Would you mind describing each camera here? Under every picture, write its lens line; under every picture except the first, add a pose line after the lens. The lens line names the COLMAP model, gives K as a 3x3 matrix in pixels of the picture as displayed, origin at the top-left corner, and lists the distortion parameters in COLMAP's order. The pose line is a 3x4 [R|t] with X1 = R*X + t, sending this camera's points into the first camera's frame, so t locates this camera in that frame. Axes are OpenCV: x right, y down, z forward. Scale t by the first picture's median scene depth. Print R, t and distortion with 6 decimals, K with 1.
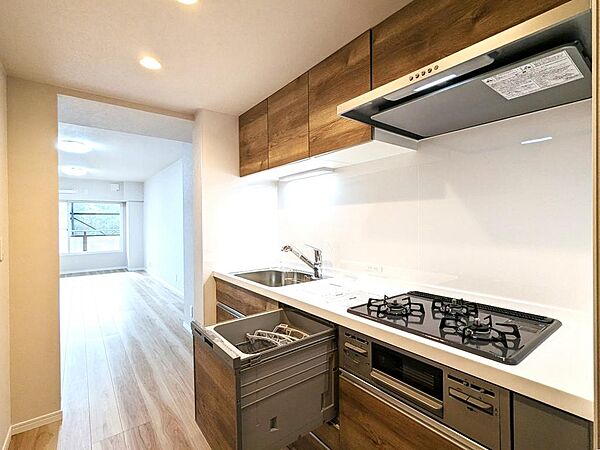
lens RADIAL K [[285.5, 0, 306.6], [0, 285.5, 223.8], [0, 0, 1]] dist [-0.002177, 0.000761]
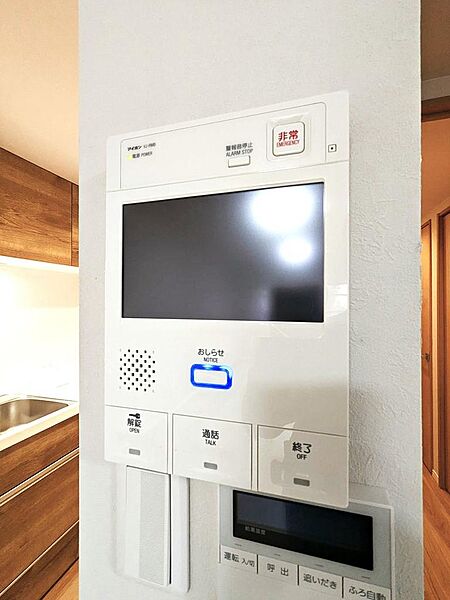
lens RADIAL K [[285.5, 0, 227.3], [0, 285.5, 298.5], [0, 0, 1]] dist [-0.002177, 0.000761]
pose [[-0.574189, 0.013774, 0.818607, -1.095138], [0.006910, 0.999904, -0.011978, -0.092377], [-0.818694, -0.001222, -0.574229, 1.066577]]
